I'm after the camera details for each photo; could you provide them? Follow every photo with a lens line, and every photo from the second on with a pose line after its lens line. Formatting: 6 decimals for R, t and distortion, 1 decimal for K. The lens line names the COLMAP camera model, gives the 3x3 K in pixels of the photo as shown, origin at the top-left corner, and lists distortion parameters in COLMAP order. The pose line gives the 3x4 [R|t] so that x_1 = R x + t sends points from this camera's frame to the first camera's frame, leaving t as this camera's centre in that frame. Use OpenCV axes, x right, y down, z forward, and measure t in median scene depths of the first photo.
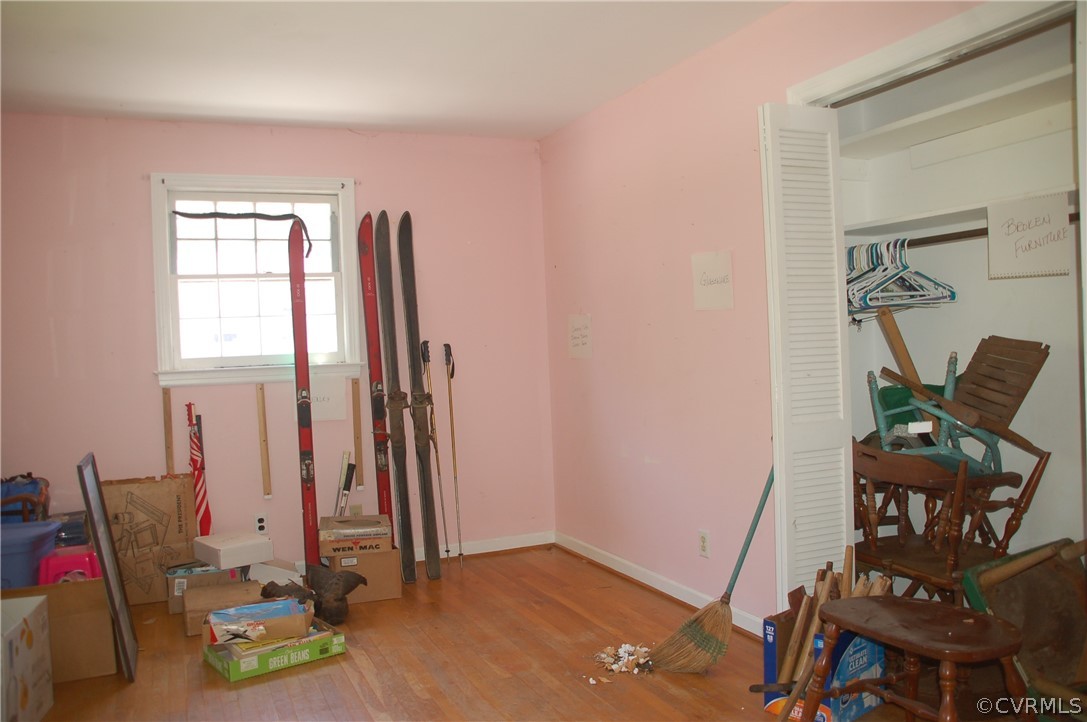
lens RADIAL K [[890.7, 0, 543.5], [0, 890.7, 361.0], [0, 0, 1]] dist [-0.157879, 0.171667]
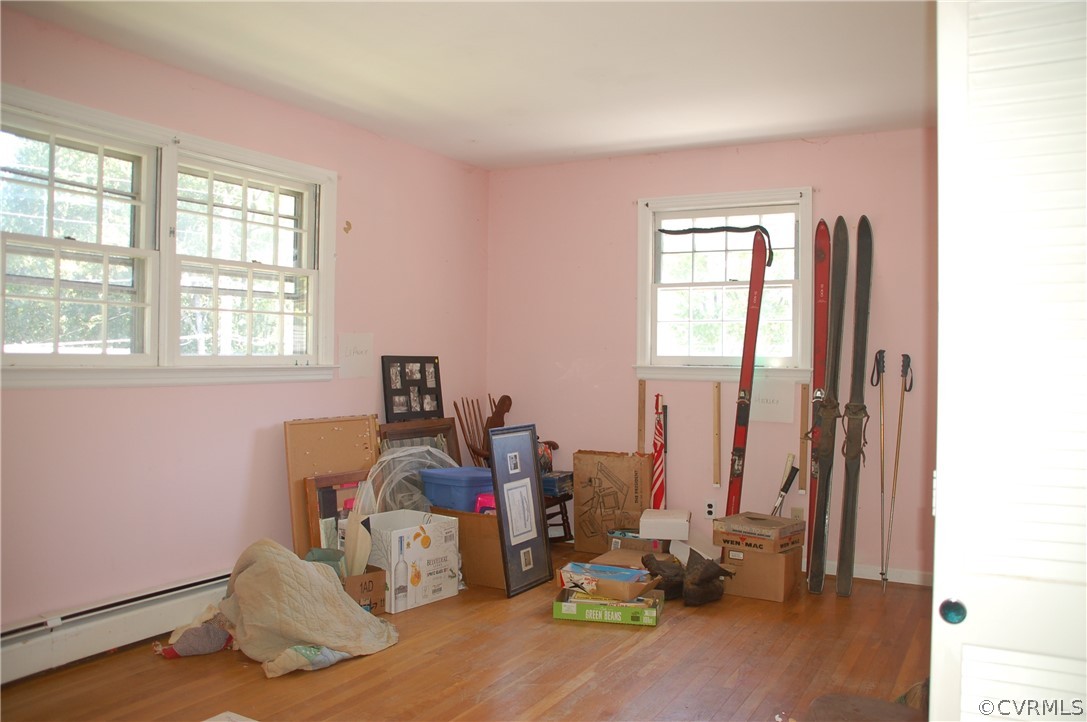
lens RADIAL K [[890.7, 0, 543.5], [0, 890.7, 361.0], [0, 0, 1]] dist [-0.157879, 0.171667]
pose [[0.594185, 0.051025, -0.802708, 0.442646], [-0.050840, 0.998373, 0.025829, -0.018399], [0.802720, 0.025462, 0.595813, 0.166937]]
